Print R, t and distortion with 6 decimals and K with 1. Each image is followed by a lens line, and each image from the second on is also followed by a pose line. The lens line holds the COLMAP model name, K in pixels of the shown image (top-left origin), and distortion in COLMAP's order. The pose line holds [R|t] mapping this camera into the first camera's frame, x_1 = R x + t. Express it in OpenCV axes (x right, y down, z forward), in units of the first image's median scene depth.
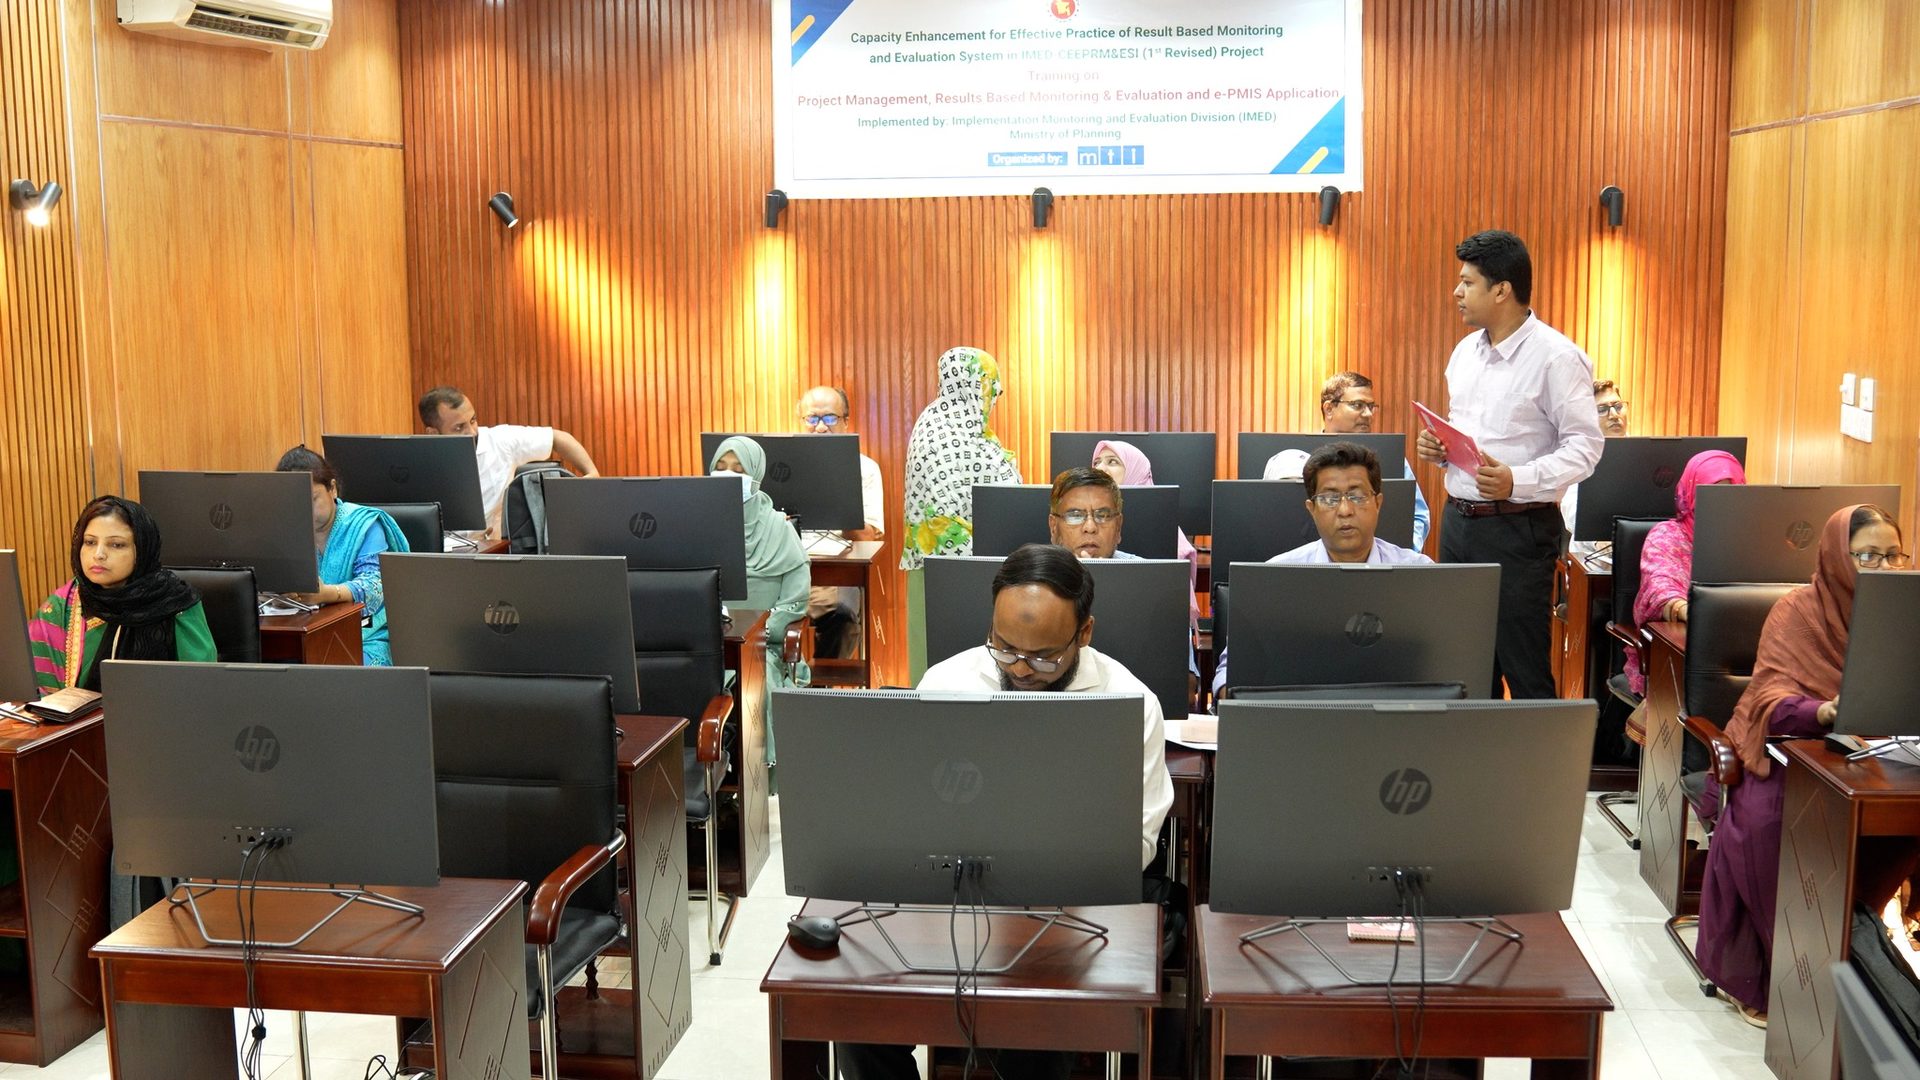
lens RADIAL K [[1768.7, 0, 960.0], [0, 1768.7, 540.0], [0, 0, 1]] dist [-0.166288, -0.000275]
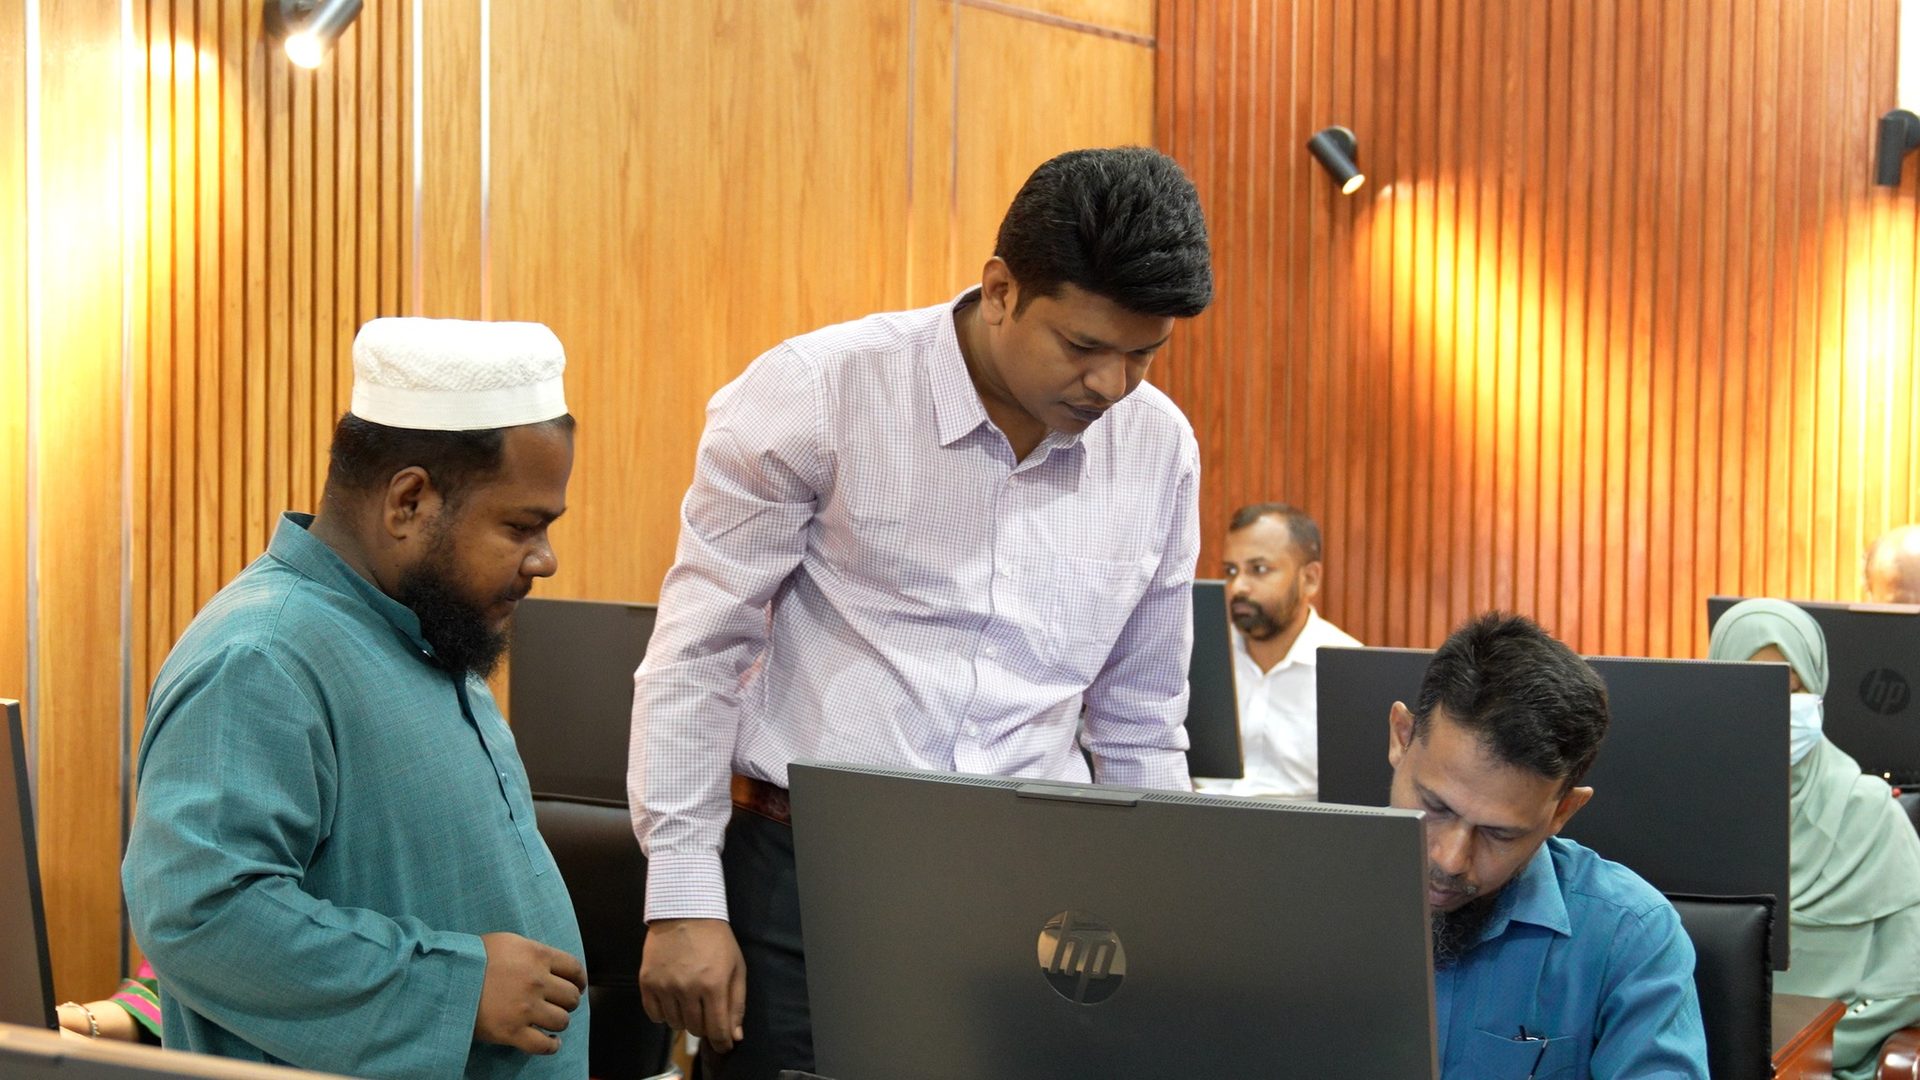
lens RADIAL K [[2780.1, 0, 960.0], [0, 2780.1, 540.0], [0, 0, 1]] dist [-0.026200, -0.084917]
pose [[0.908958, 0.035045, -0.415412, -0.021169], [-0.082286, 0.991939, -0.096368, 0.008112], [0.408686, 0.121777, 0.904514, 0.233264]]
